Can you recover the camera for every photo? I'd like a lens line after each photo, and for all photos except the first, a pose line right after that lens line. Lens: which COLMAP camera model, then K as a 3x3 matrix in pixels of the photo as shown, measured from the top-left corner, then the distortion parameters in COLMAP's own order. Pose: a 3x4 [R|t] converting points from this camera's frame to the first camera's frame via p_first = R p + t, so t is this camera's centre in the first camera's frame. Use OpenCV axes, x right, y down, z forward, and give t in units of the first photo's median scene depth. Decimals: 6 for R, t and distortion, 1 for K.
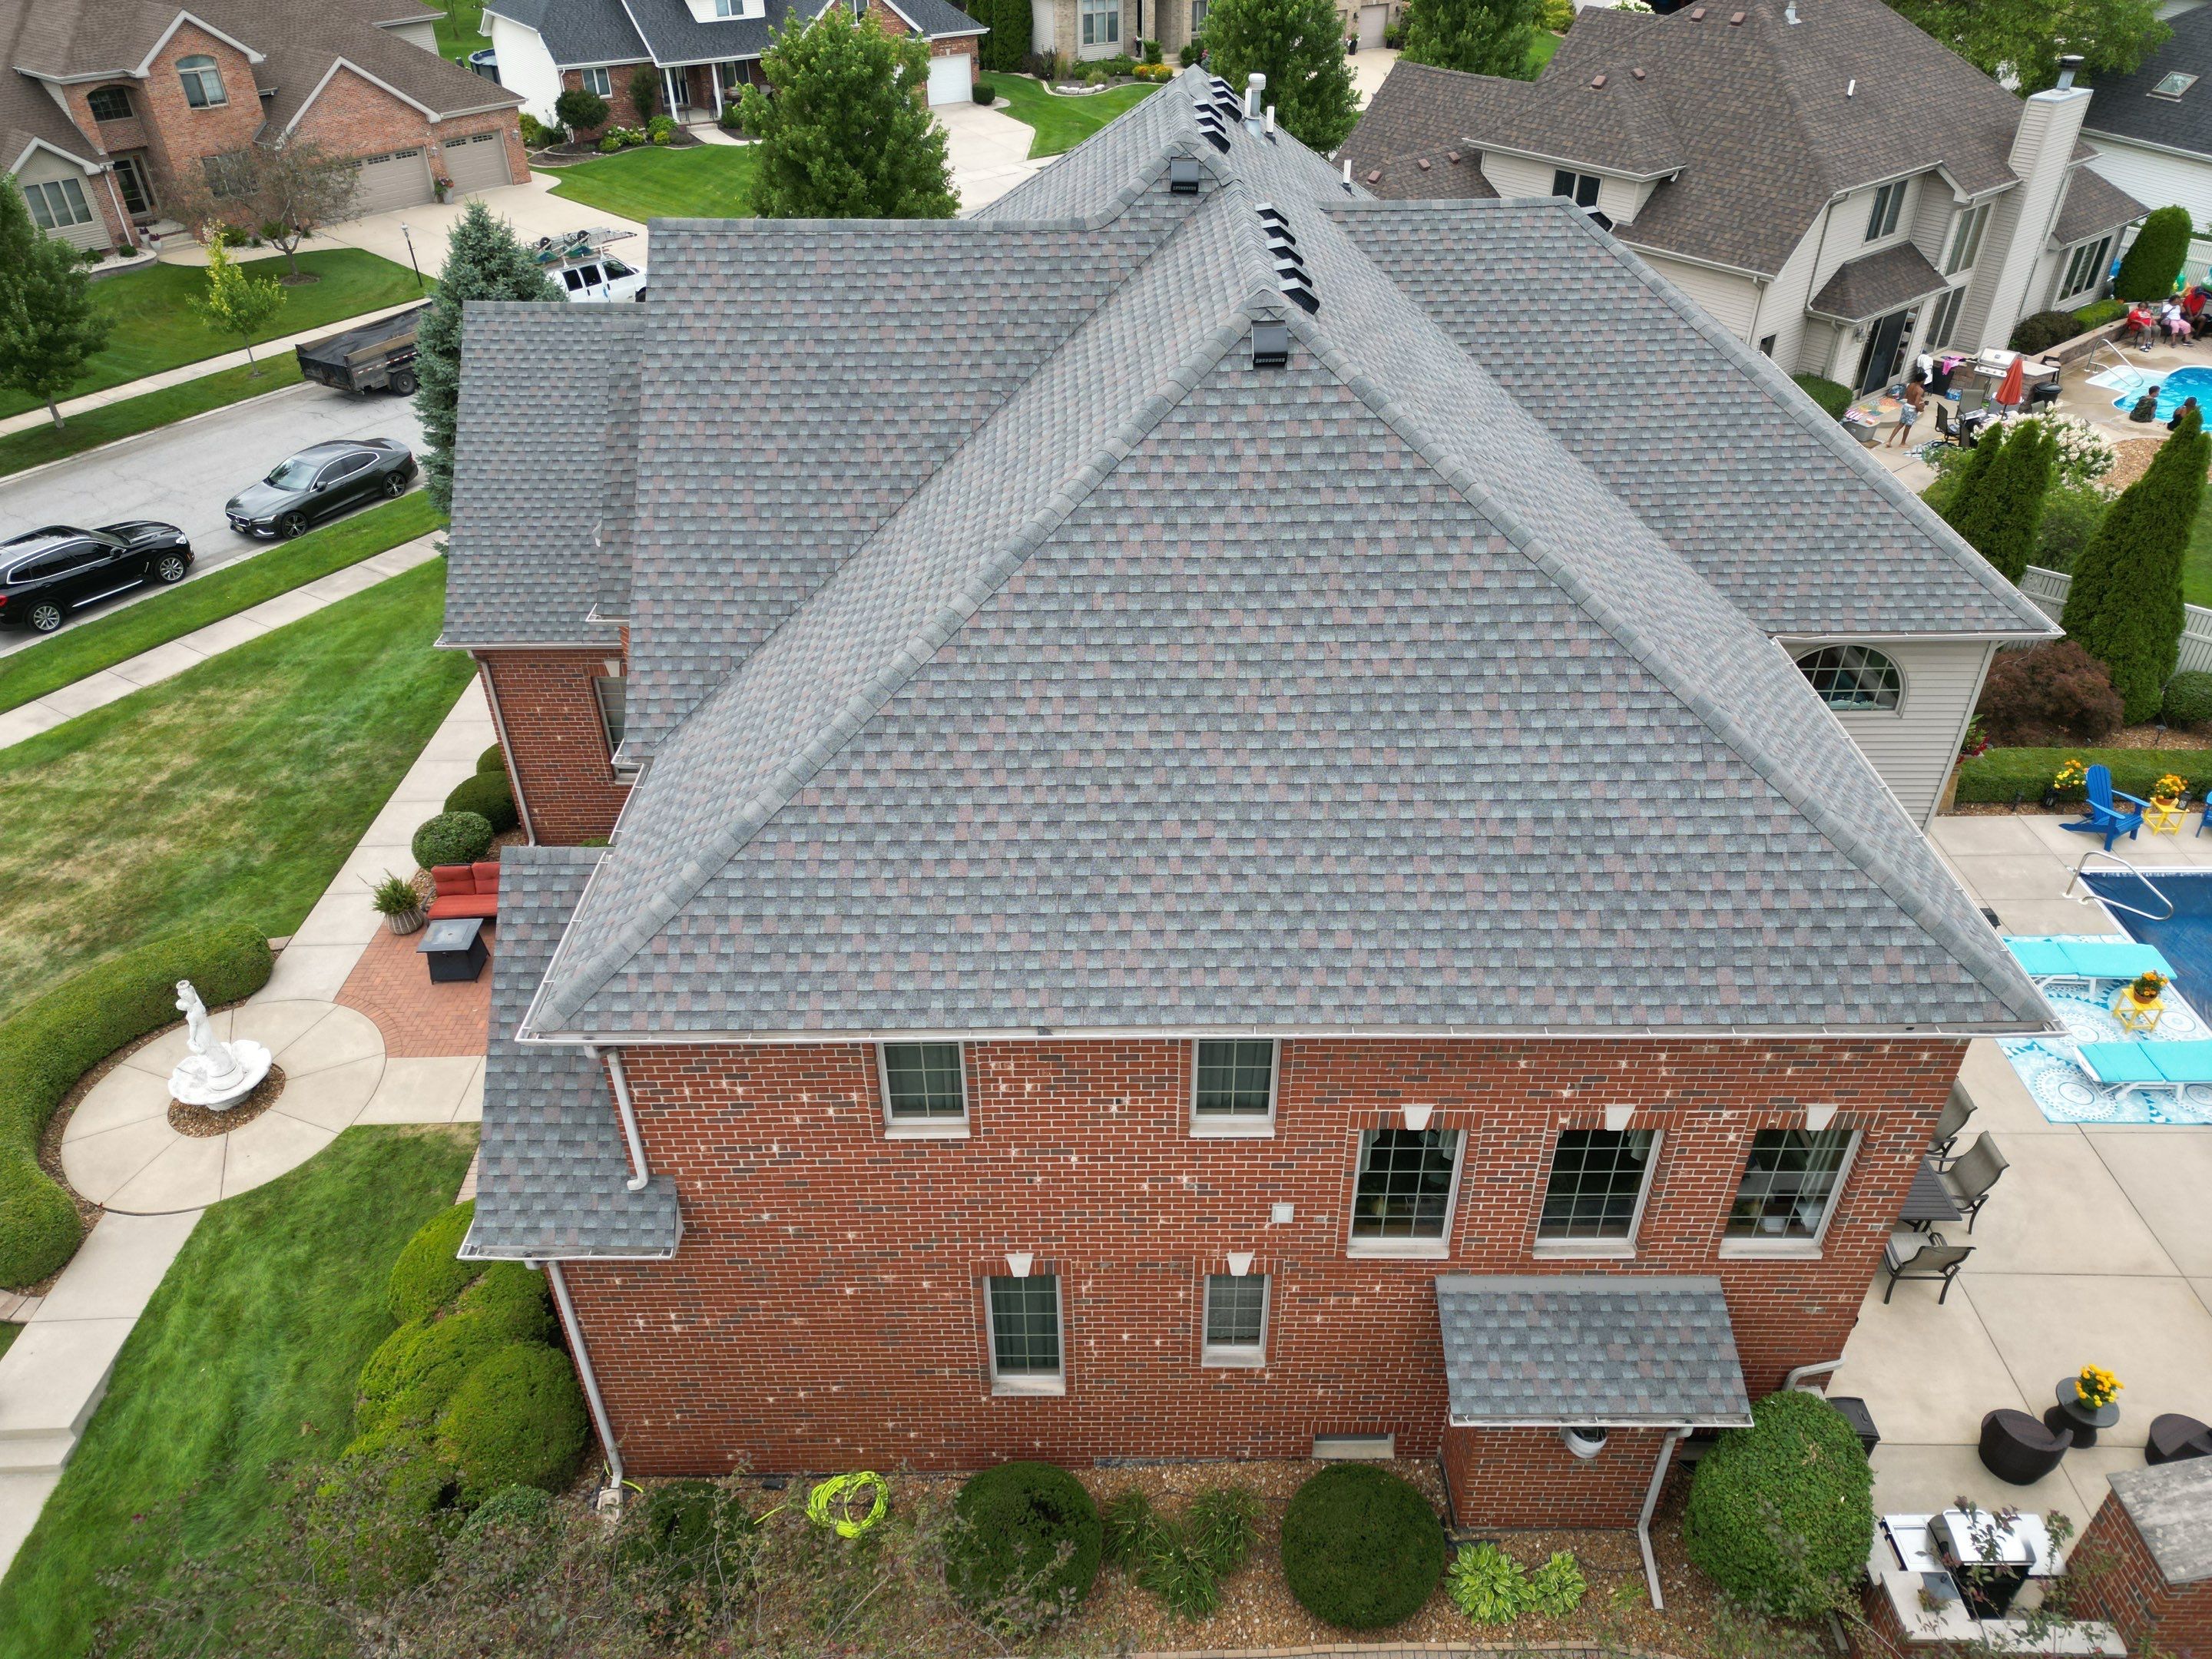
lens RADIAL K [[1544.9, 0, 1106.6], [0, 1544.9, 831.7], [0, 0, 1]] dist [0.058060, -0.039702]
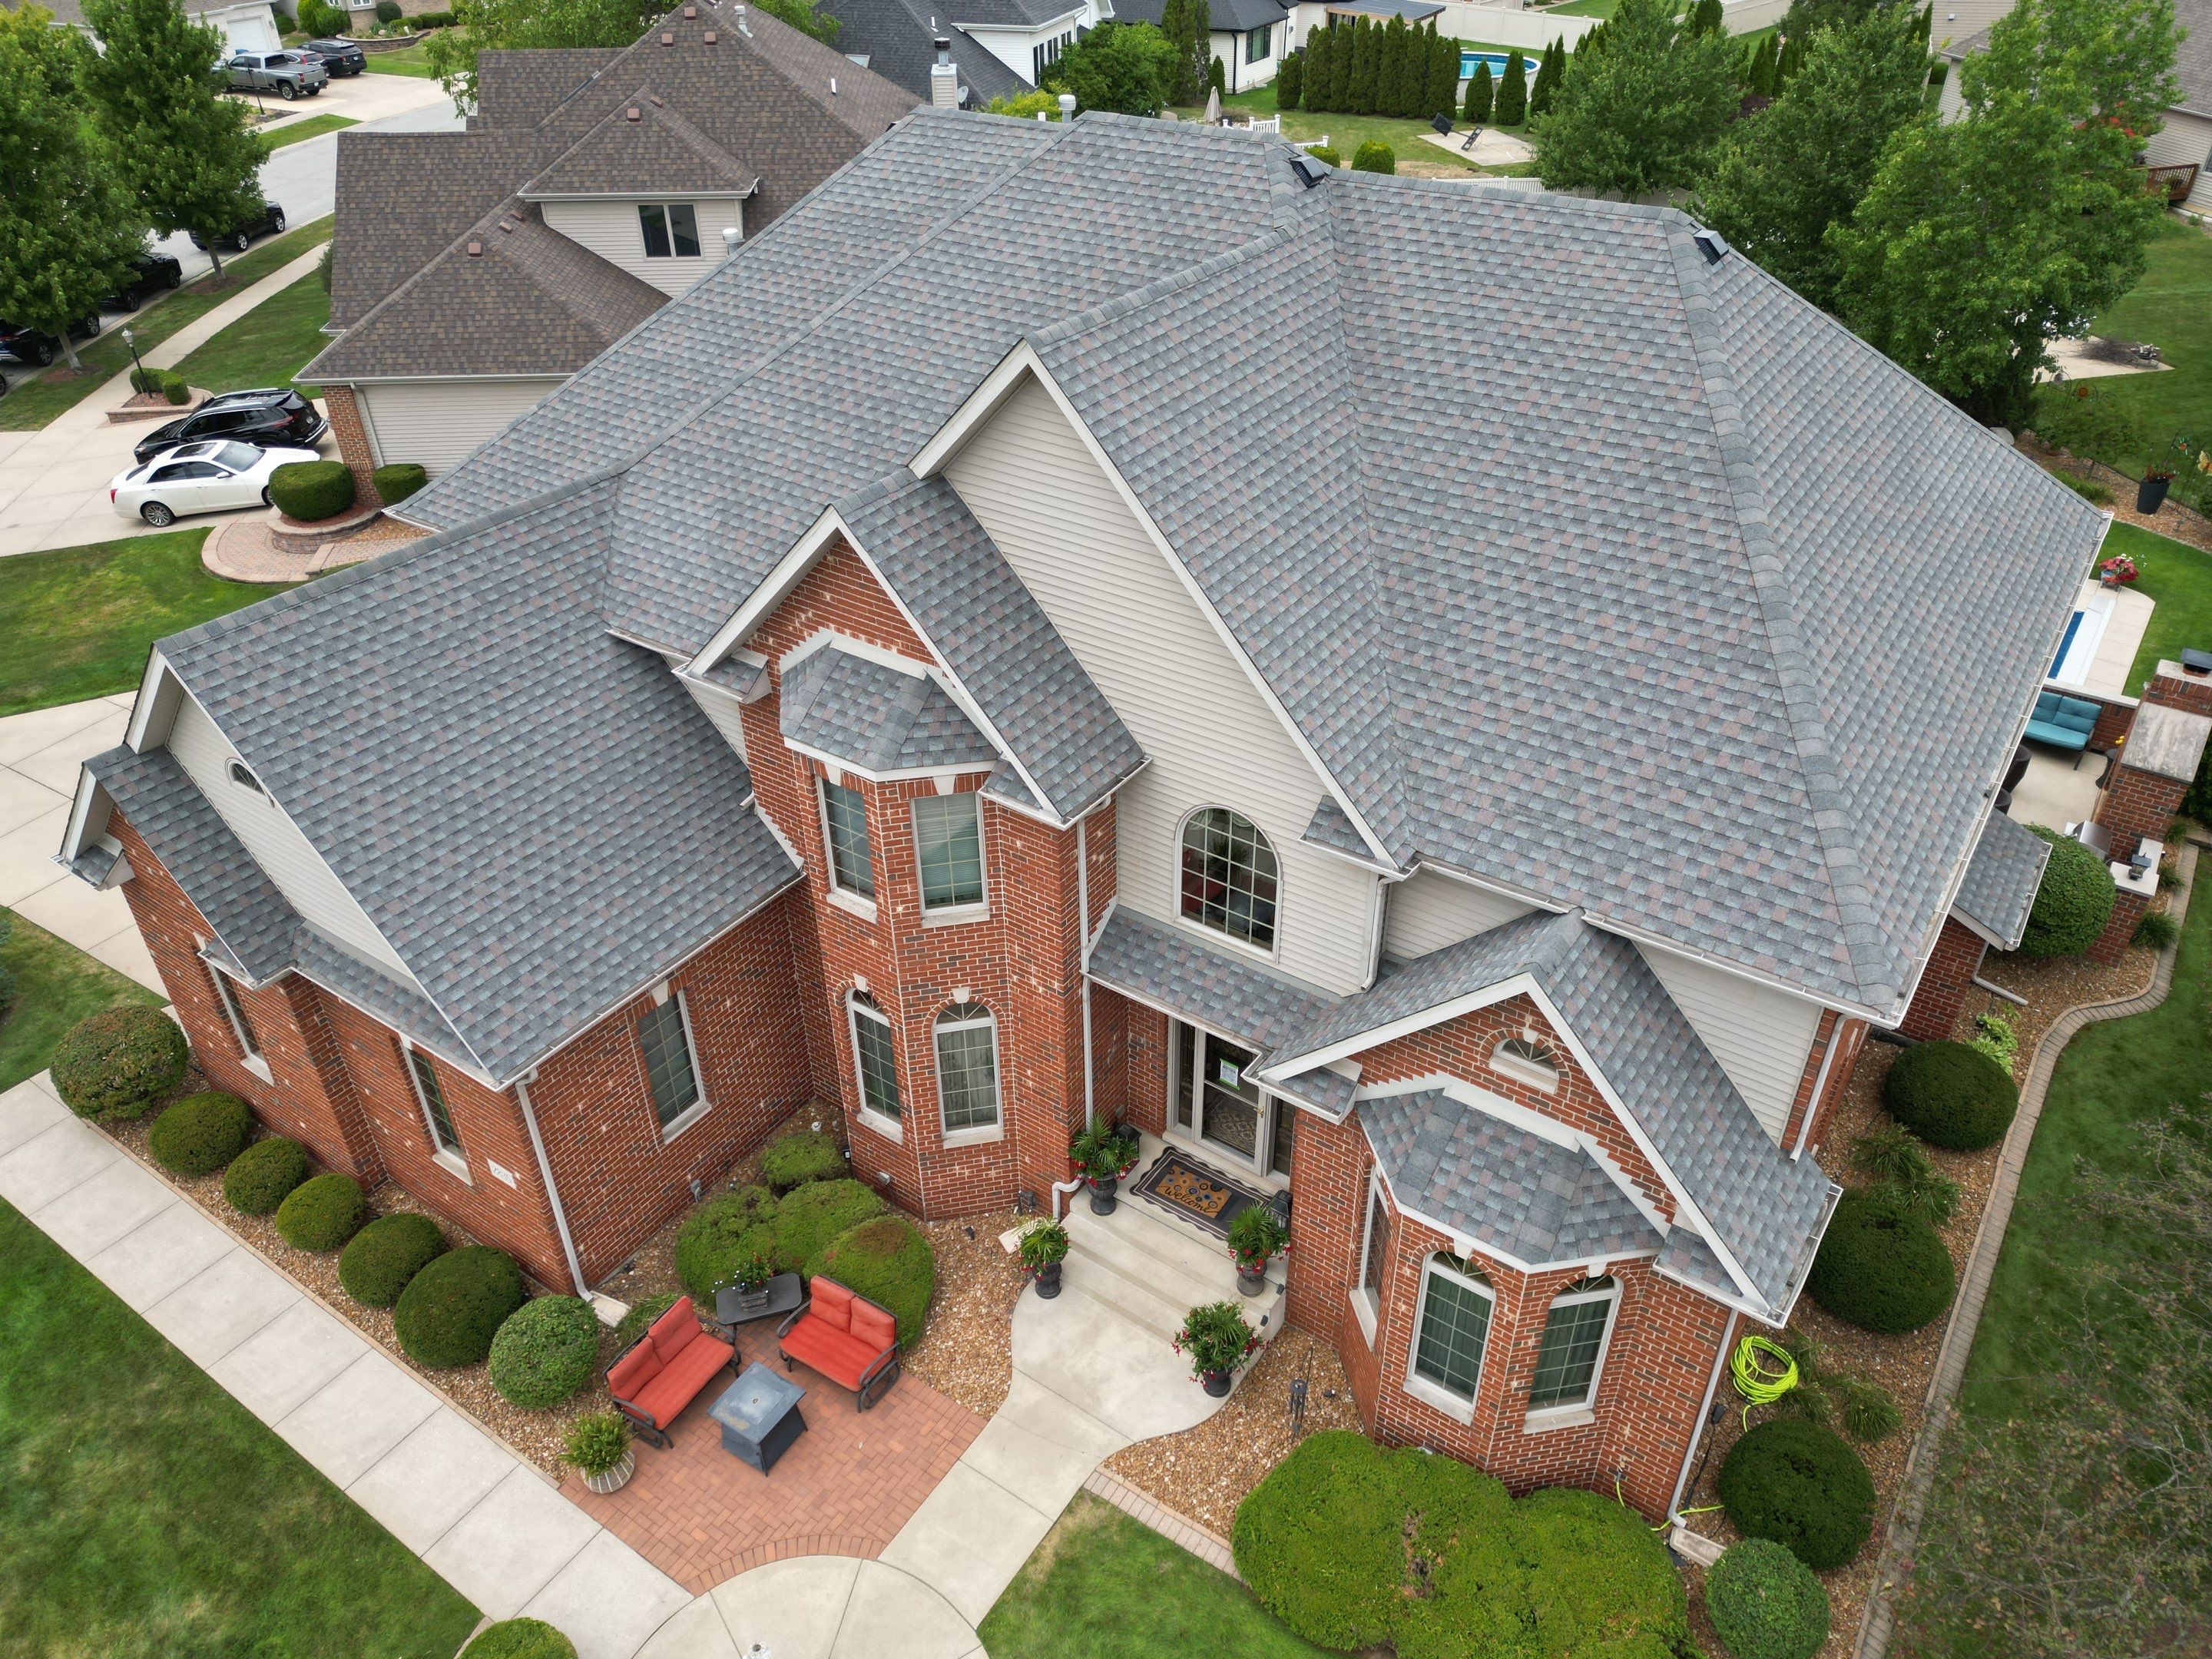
lens RADIAL K [[1544.9, 0, 1106.0], [0, 1544.9, 834.2], [0, 0, 1]] dist [0.058060, -0.039702]
pose [[0.569657, -0.465161, 0.677581, -0.491442], [0.477425, 0.858352, 0.187879, -0.154395], [-0.668997, 0.216468, 0.711045, 0.224651]]
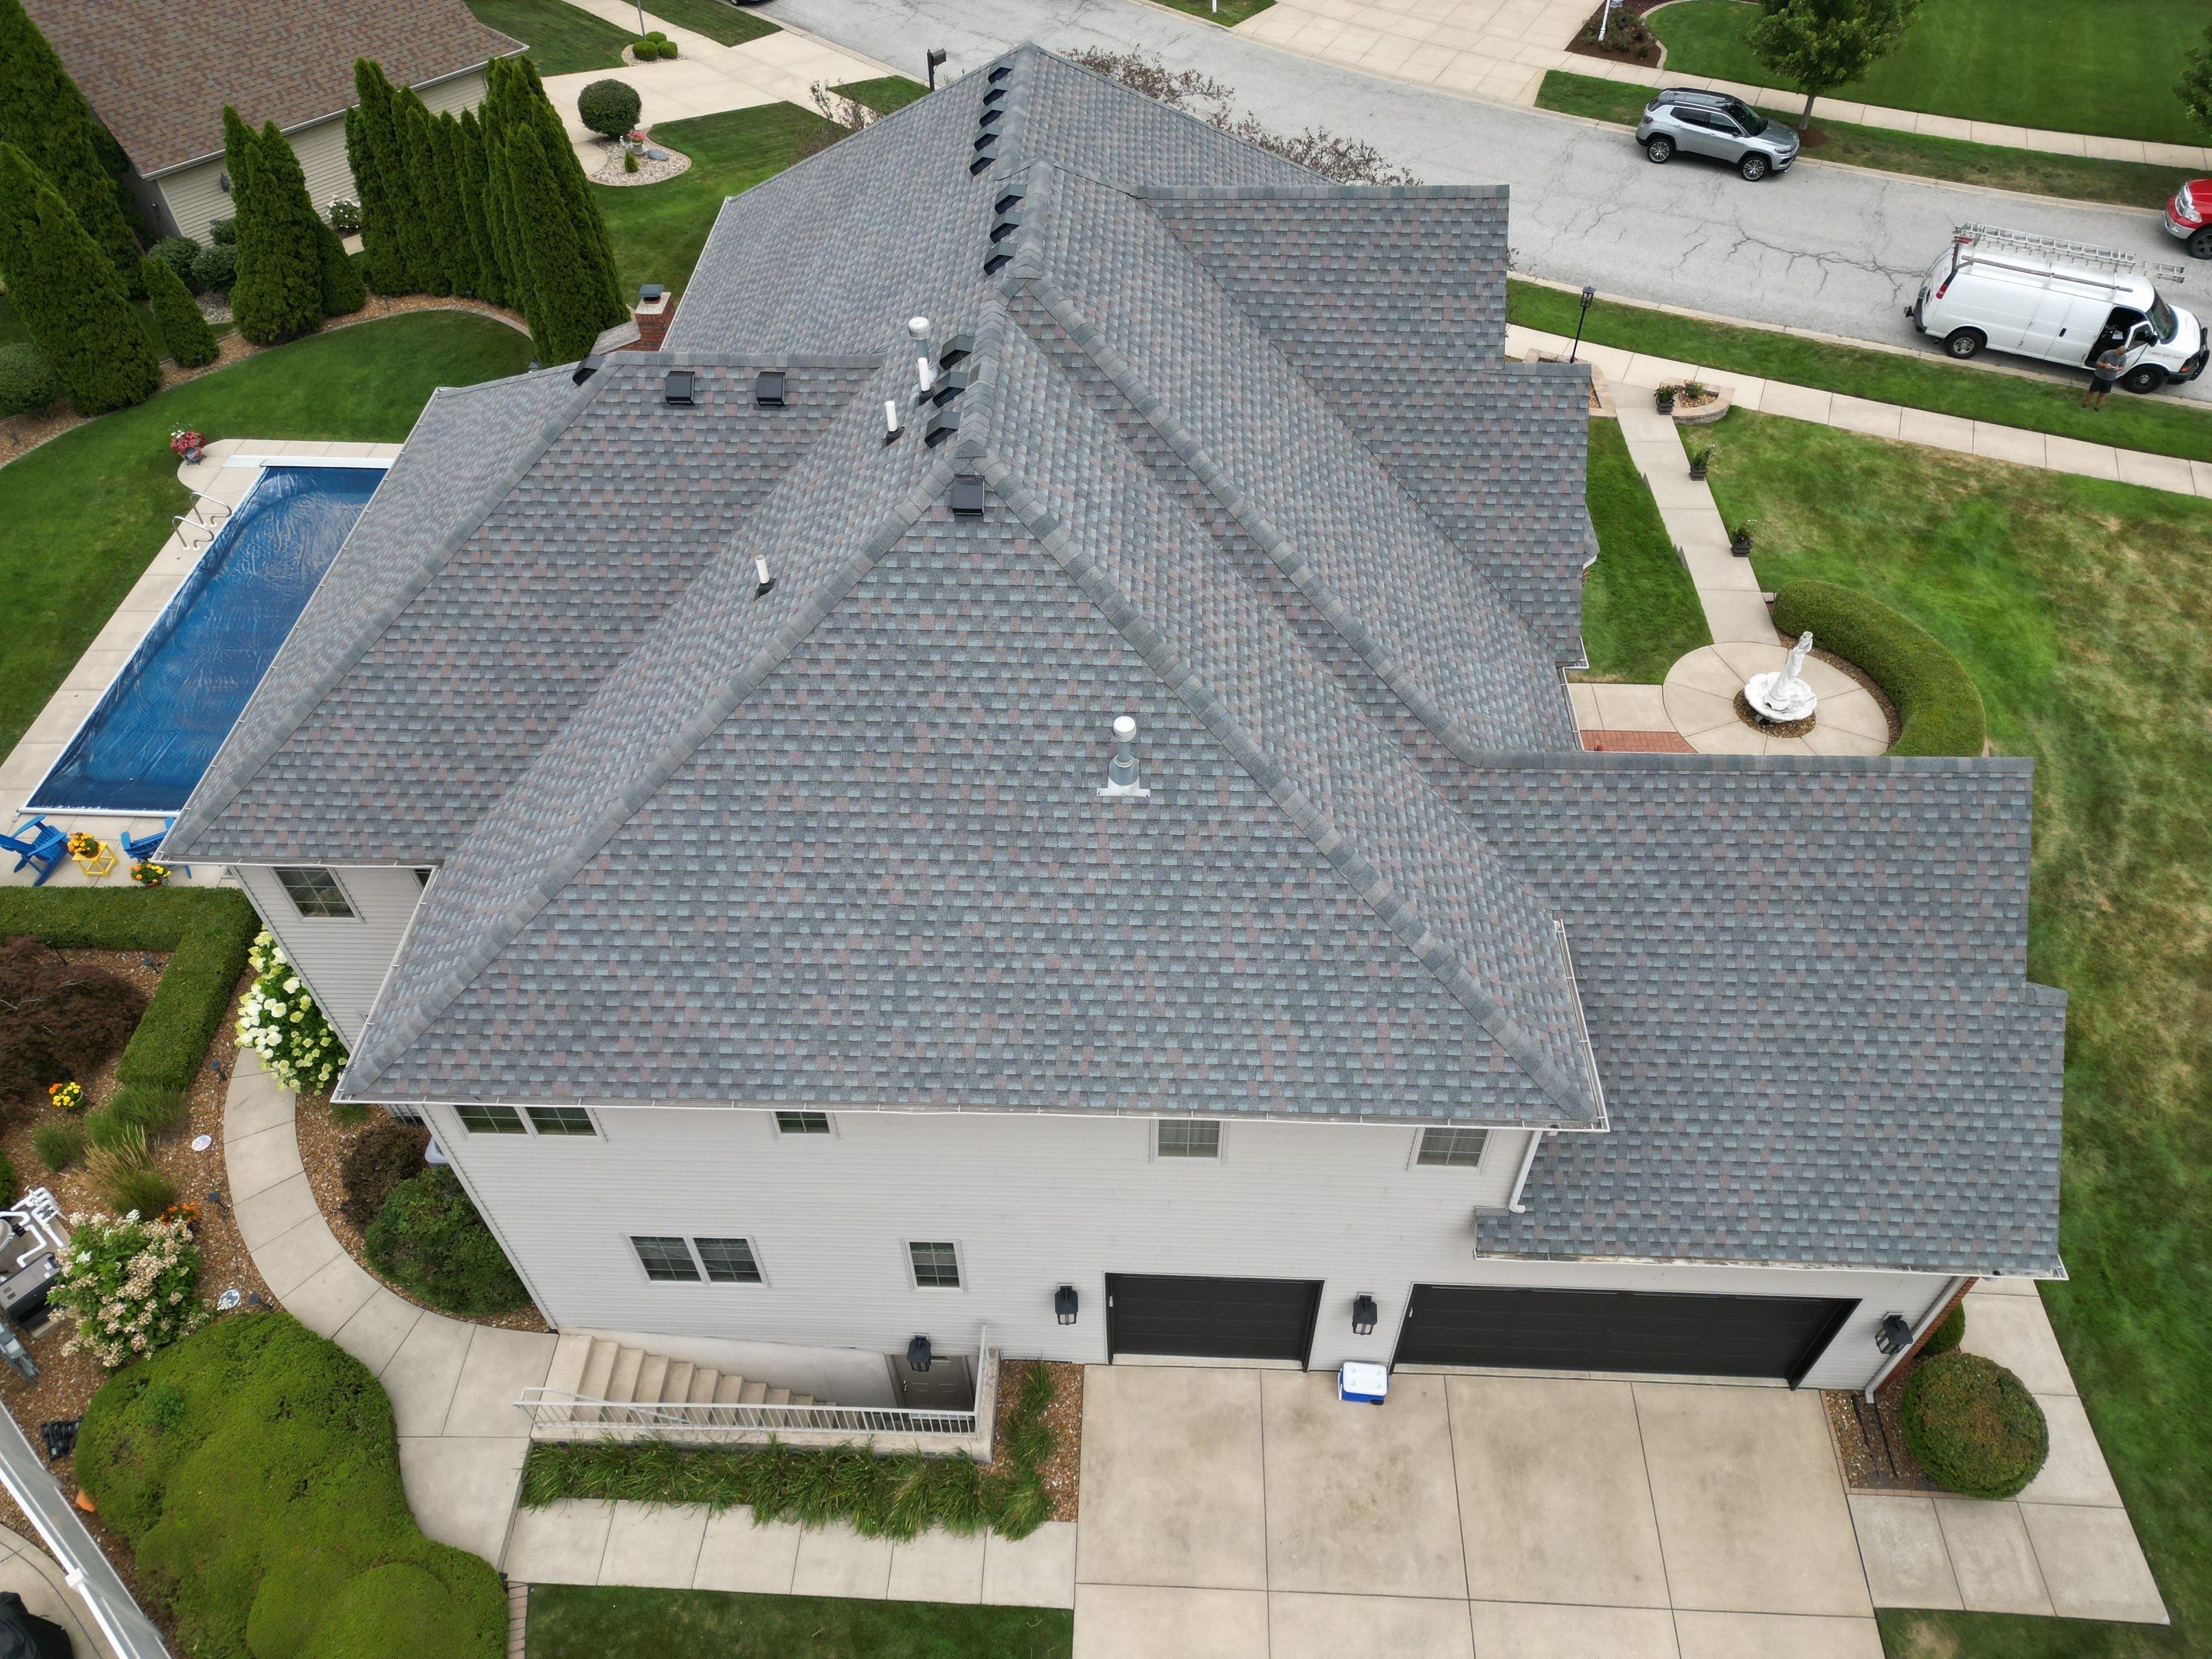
lens RADIAL K [[1544.9, 0, 1105.7], [0, 1544.9, 827.5], [0, 0, 1]] dist [0.058060, -0.039702]
pose [[-0.999147, -0.012748, 0.039288, -0.022669], [0.037272, 0.131690, 0.990590, -0.770554], [-0.017802, 0.991209, -0.131103, 0.840960]]
